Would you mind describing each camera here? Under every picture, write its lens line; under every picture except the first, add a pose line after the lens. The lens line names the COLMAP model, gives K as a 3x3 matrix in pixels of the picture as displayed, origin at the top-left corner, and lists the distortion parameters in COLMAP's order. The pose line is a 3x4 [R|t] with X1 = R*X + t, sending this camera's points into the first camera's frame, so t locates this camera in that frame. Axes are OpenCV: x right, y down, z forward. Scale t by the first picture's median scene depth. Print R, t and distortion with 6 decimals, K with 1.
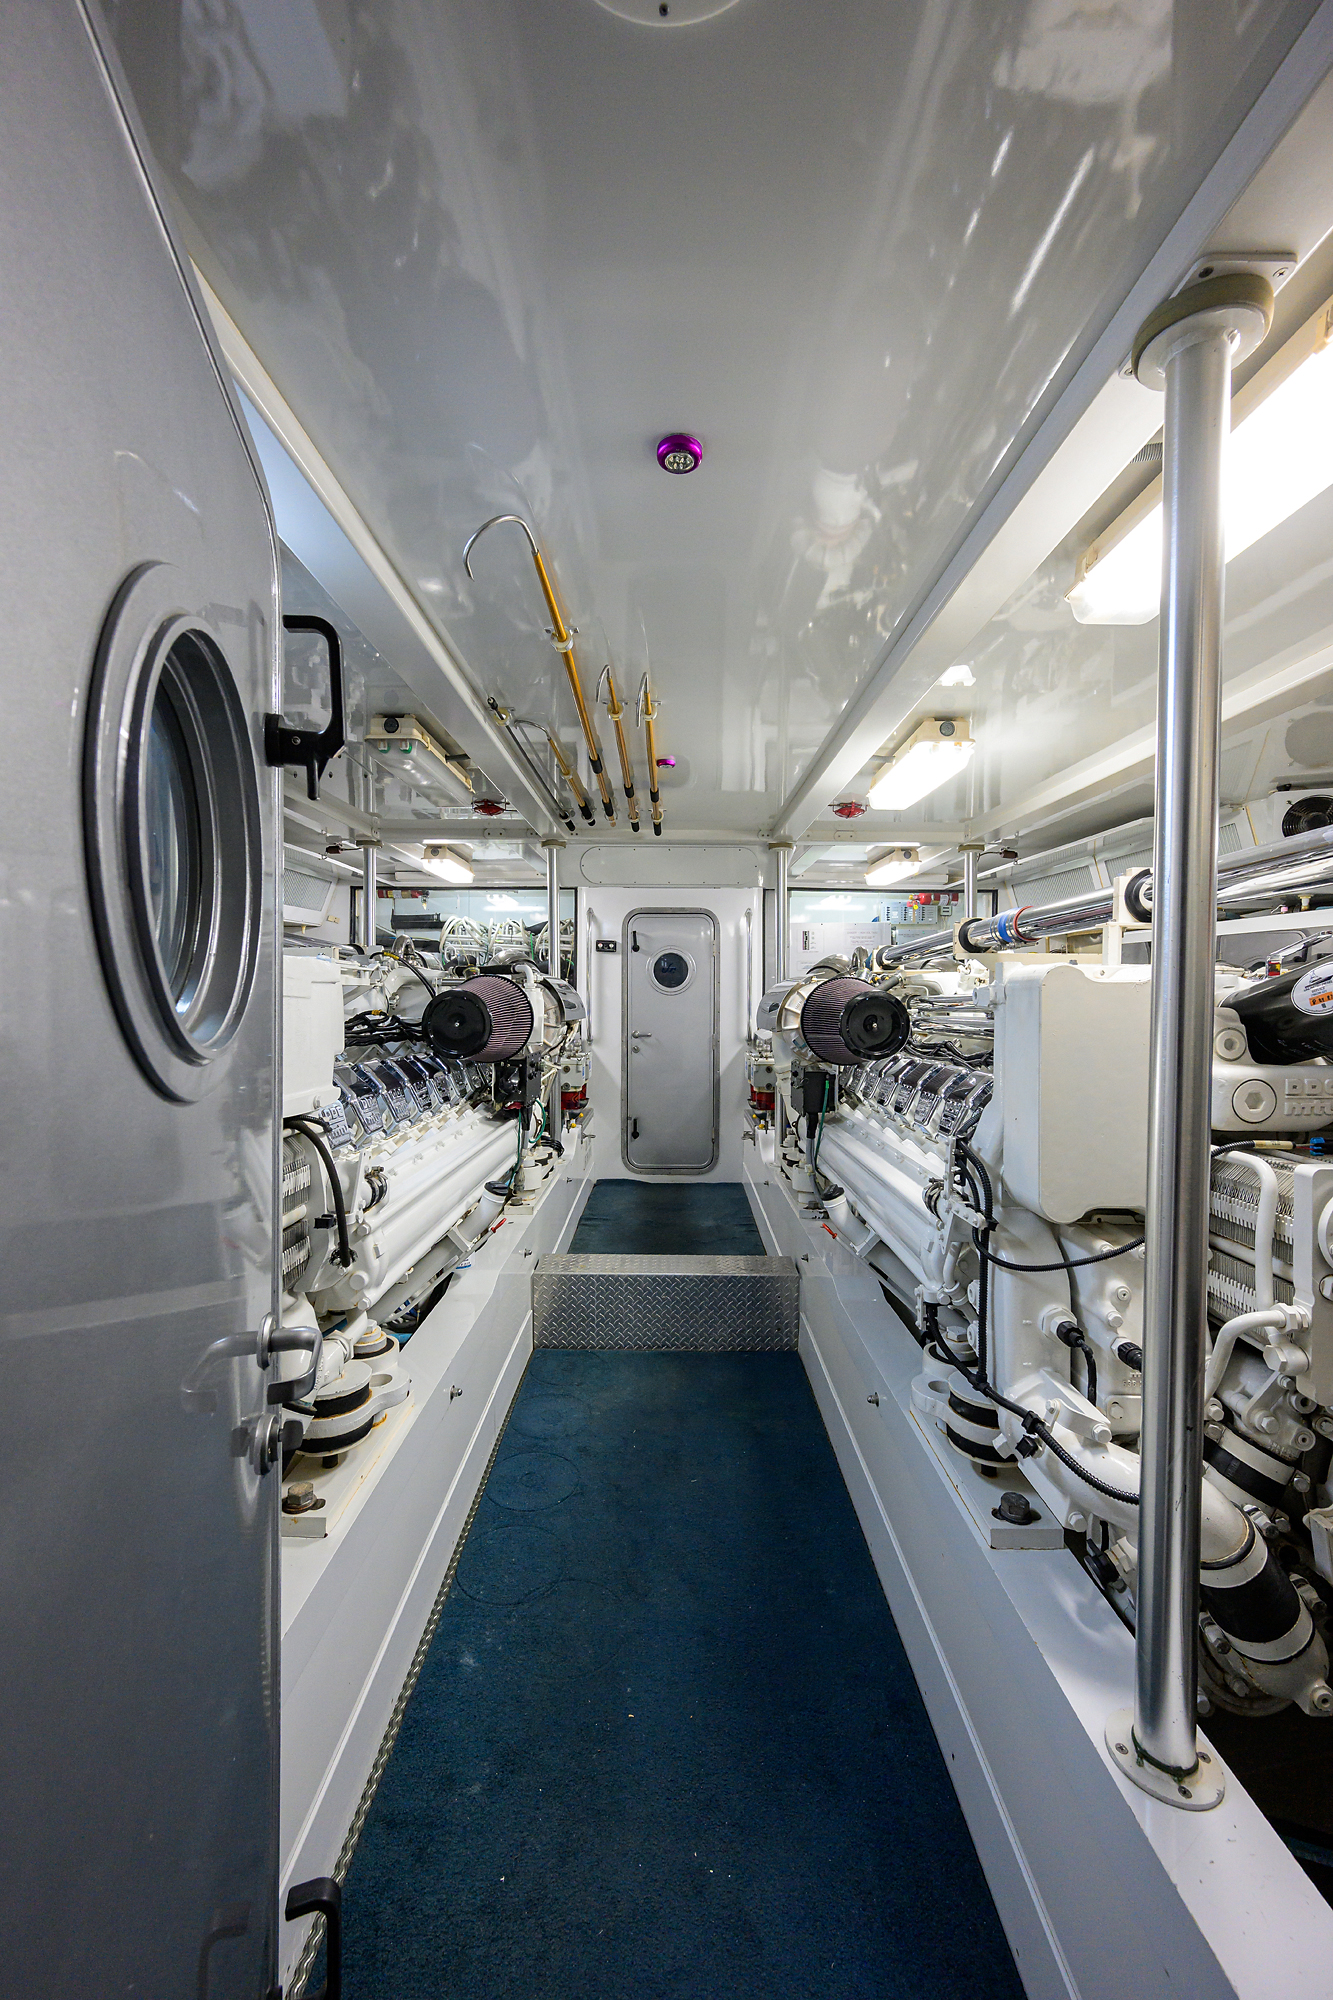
lens RADIAL K [[796.2, 0, 658.1], [0, 796.2, 1002.0], [0, 0, 1]] dist [0.000184, -0.000166]
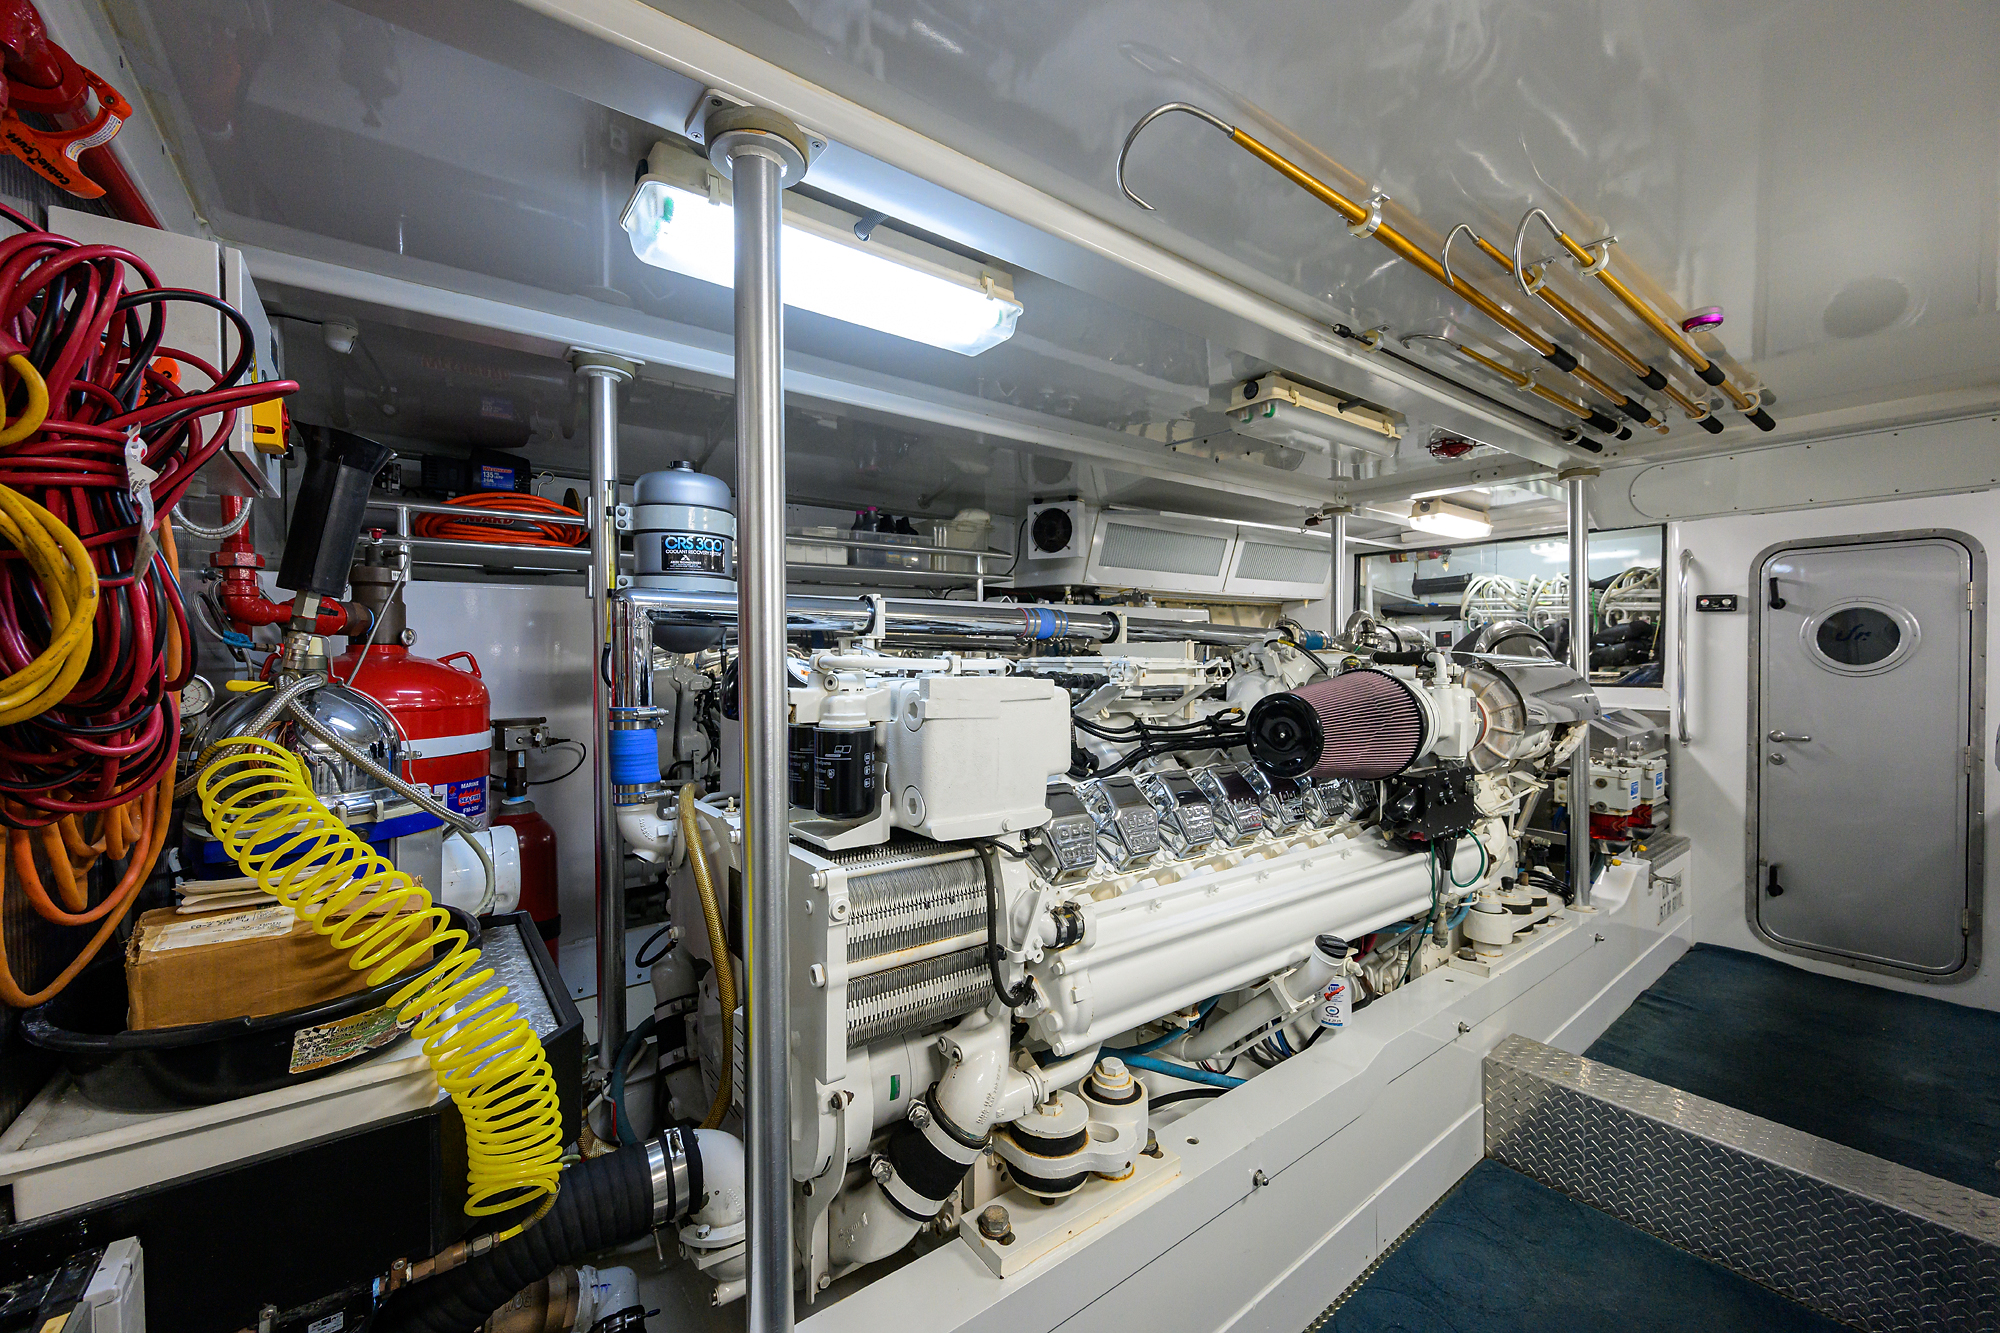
lens RADIAL K [[783.6, 0, 998.9], [0, 783.6, 662.3], [0, 0, 1]] dist [-0.003299, 0.000015]
pose [[0.616508, 0.001869, -0.787346, 0.136966], [-0.001724, 0.999998, 0.001024, -0.031592], [0.787347, 0.000726, 0.616510, 0.175878]]
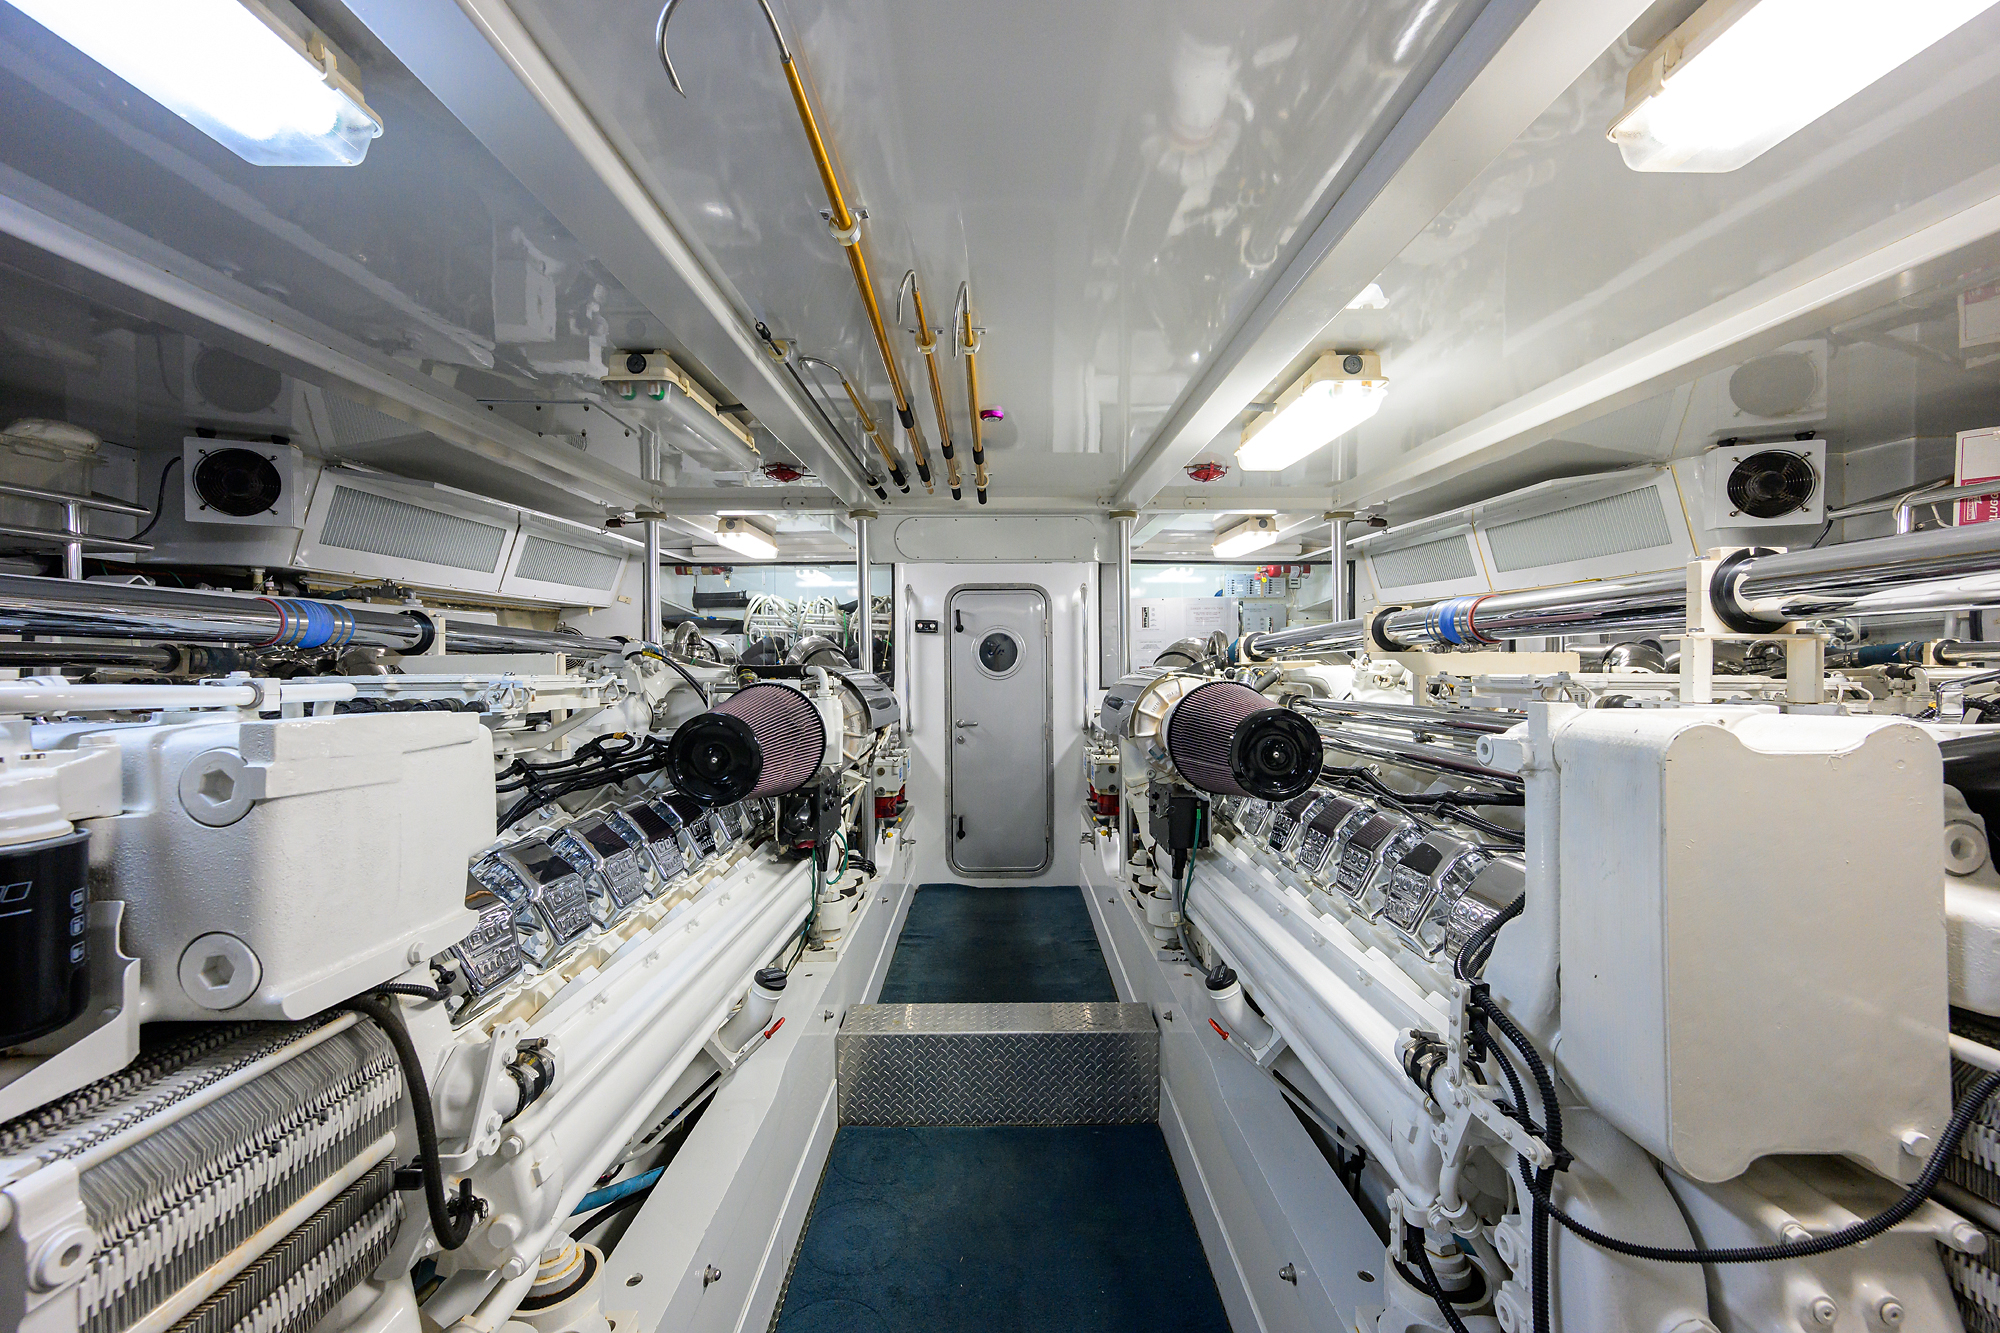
lens RADIAL K [[783.6, 0, 998.9], [0, 783.6, 662.3], [0, 0, 1]] dist [-0.003299, 0.000015]
pose [[0.999759, -0.010921, 0.019060, -0.000785], [0.011068, 0.999910, -0.007593, -0.035671], [-0.018975, 0.007802, 0.999790, 0.176595]]
